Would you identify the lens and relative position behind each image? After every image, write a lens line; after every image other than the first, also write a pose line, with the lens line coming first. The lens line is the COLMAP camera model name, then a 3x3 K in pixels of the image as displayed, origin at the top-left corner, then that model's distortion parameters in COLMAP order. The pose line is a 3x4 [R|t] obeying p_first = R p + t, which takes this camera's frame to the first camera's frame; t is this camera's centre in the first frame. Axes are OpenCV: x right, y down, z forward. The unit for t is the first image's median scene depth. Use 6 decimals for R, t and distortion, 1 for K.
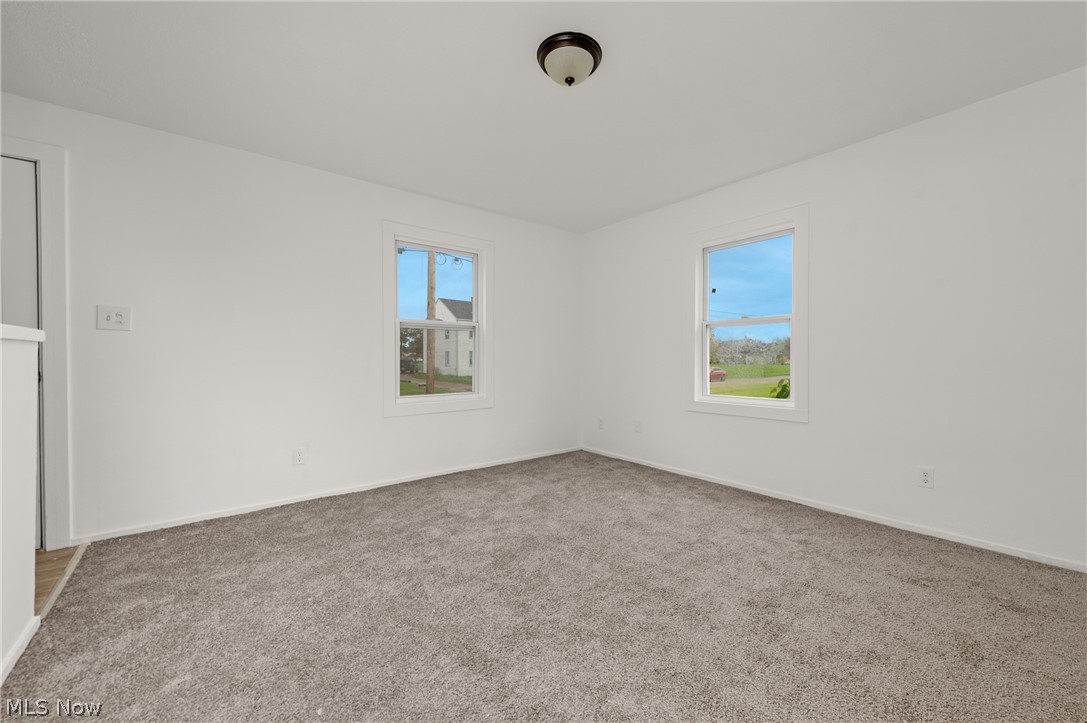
lens RADIAL K [[429.8, 0, 553.3], [0, 429.8, 359.0], [0, 0, 1]] dist [0.011267, -0.002806]
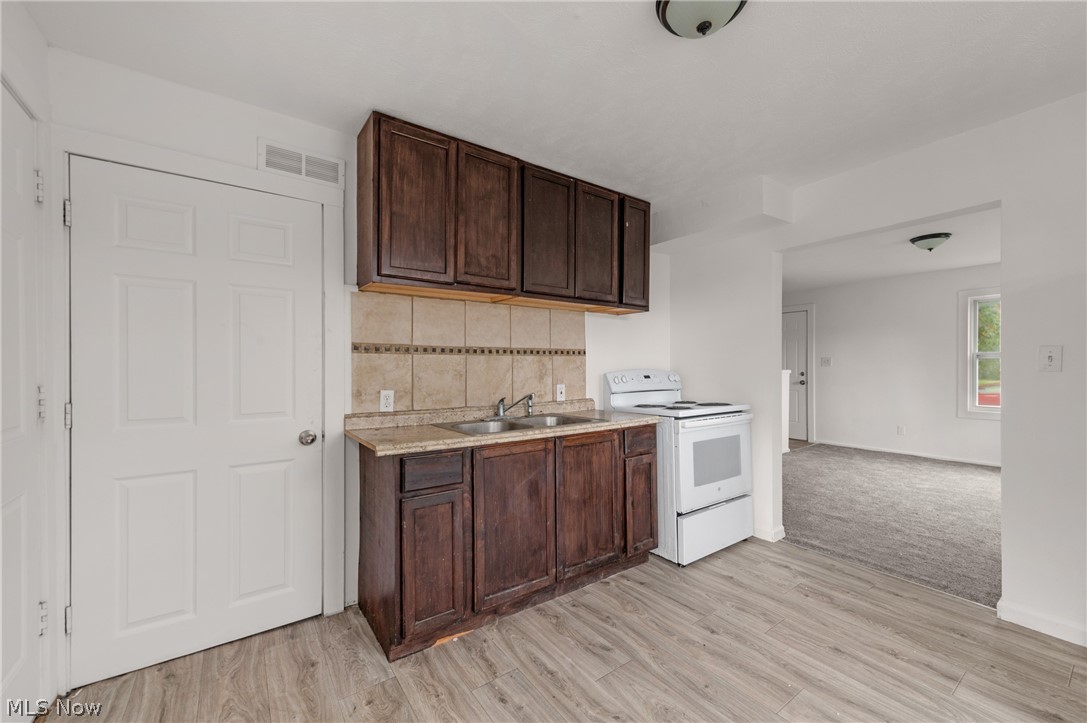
lens RADIAL K [[429.8, 0, 554.3], [0, 429.8, 364.1], [0, 0, 1]] dist [0.011267, -0.002806]
pose [[-0.064366, -0.000263, -0.997926, 1.262148], [-0.001304, 0.999999, -0.000179, -0.054986], [0.997926, 0.001290, -0.064366, -0.357151]]
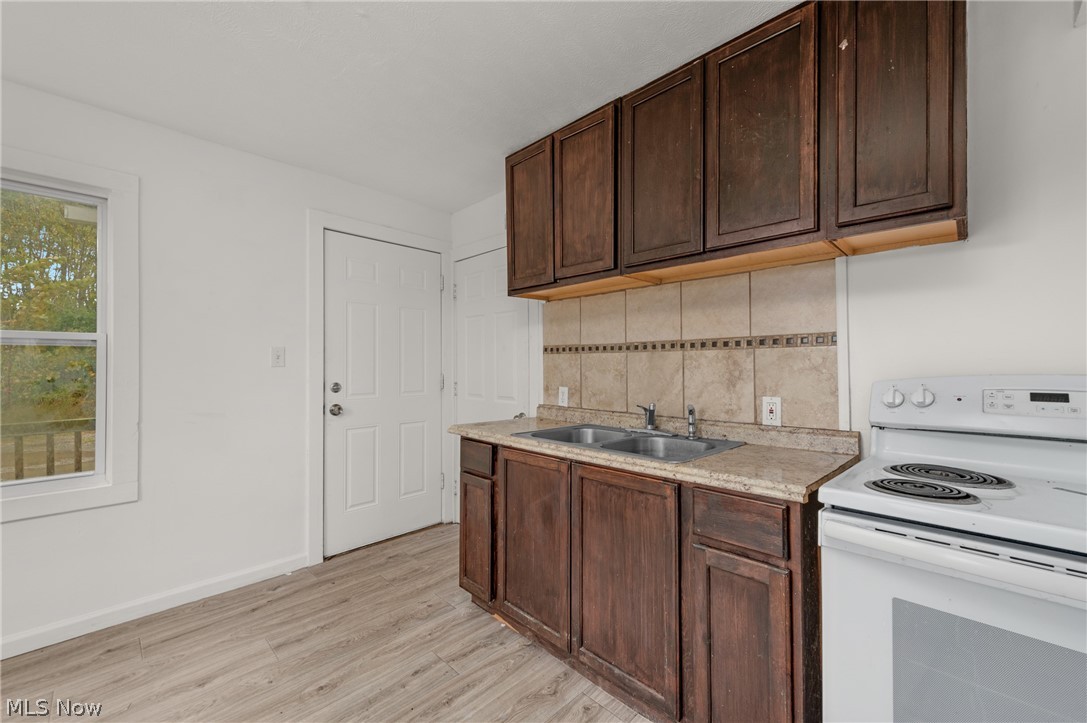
lens RADIAL K [[429.8, 0, 555.1], [0, 429.8, 359.9], [0, 0, 1]] dist [0.011267, -0.002806]
pose [[-0.994011, 0.006134, -0.109111, 0.702568], [0.006854, 0.999957, -0.006224, -0.055846], [0.109068, -0.006934, -0.994010, 0.074906]]
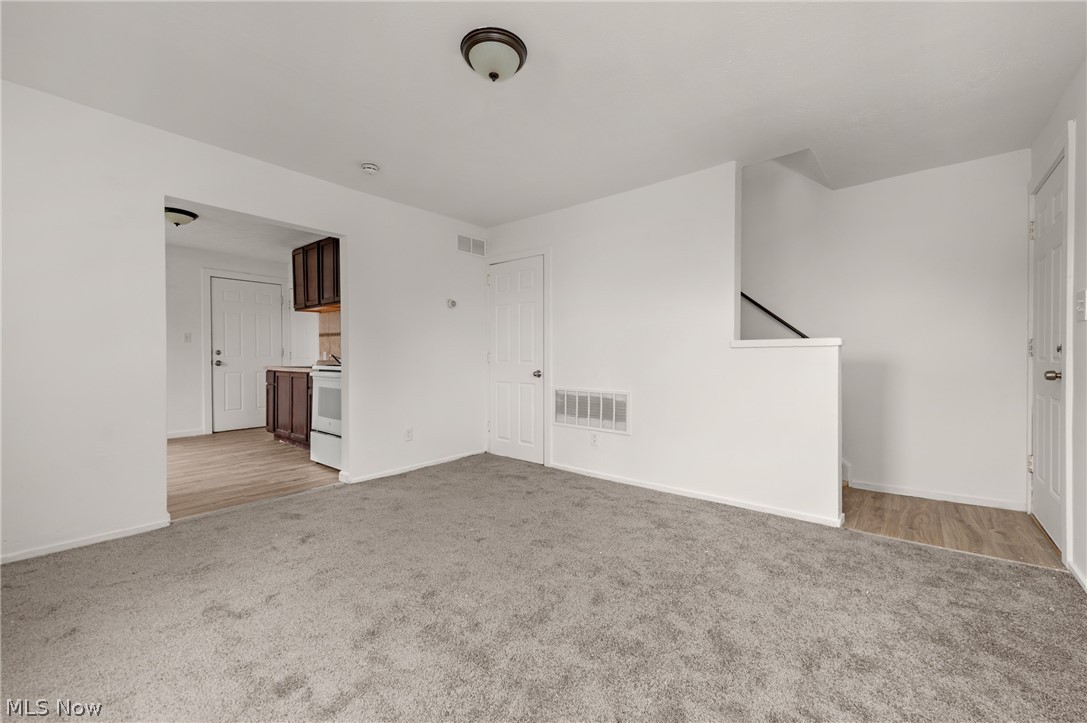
lens RADIAL K [[439.0, 0, 560.4], [0, 439.0, 354.9], [0, 0, 1]] dist [-0.003803, -0.000076]
pose [[-0.978786, 0.007170, -0.204757, 0.067669], [0.005200, 0.999935, 0.010161, -0.014345], [0.204817, 0.008881, -0.978760, 1.174306]]
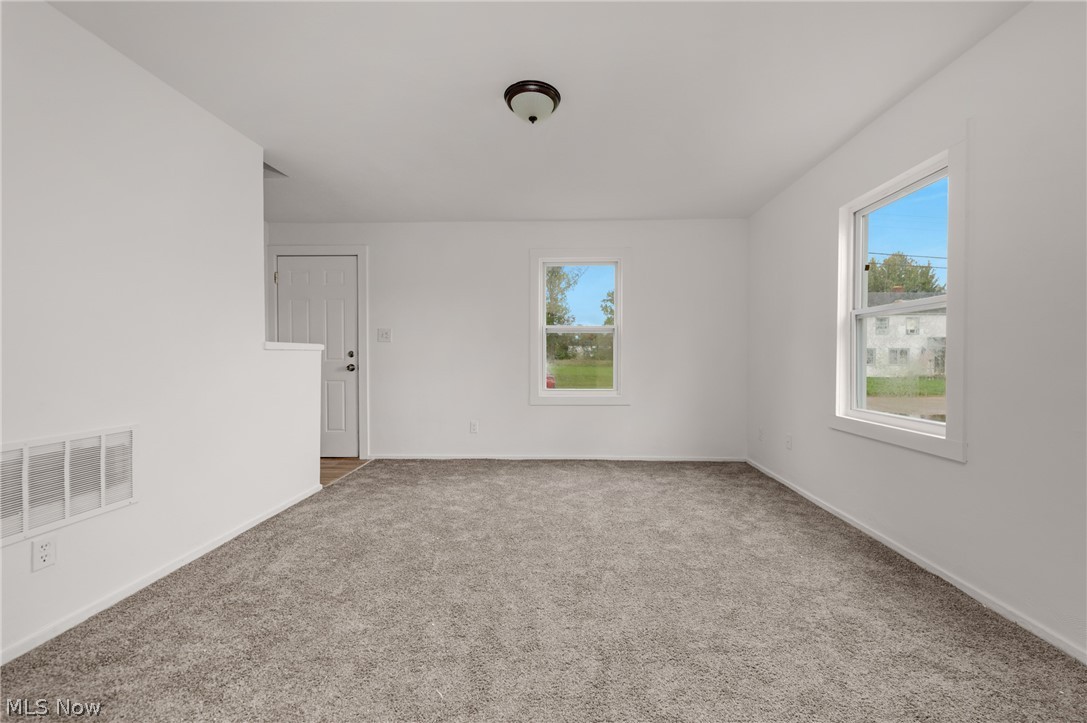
lens RADIAL K [[429.8, 0, 559.6], [0, 429.8, 364.7], [0, 0, 1]] dist [0.011267, -0.002806]
pose [[0.752815, 0.014168, -0.658080, 0.495506], [-0.003772, 0.999845, 0.017212, -0.004935], [0.658221, -0.010475, 0.752752, 0.110498]]
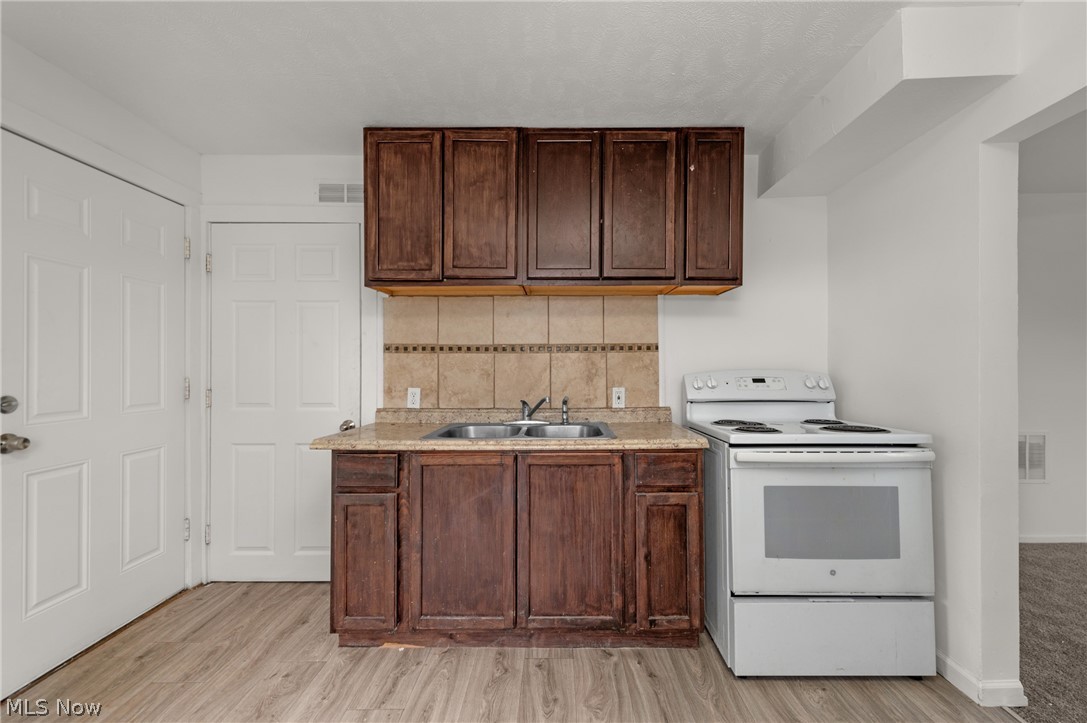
lens RADIAL K [[429.8, 0, 557.0], [0, 429.8, 361.6], [0, 0, 1]] dist [0.011267, -0.002806]
pose [[-0.641296, -0.000123, -0.767294, 1.000866], [0.001646, 0.999997, -0.001536, -0.055652], [0.767292, -0.002249, -0.641294, -0.025379]]
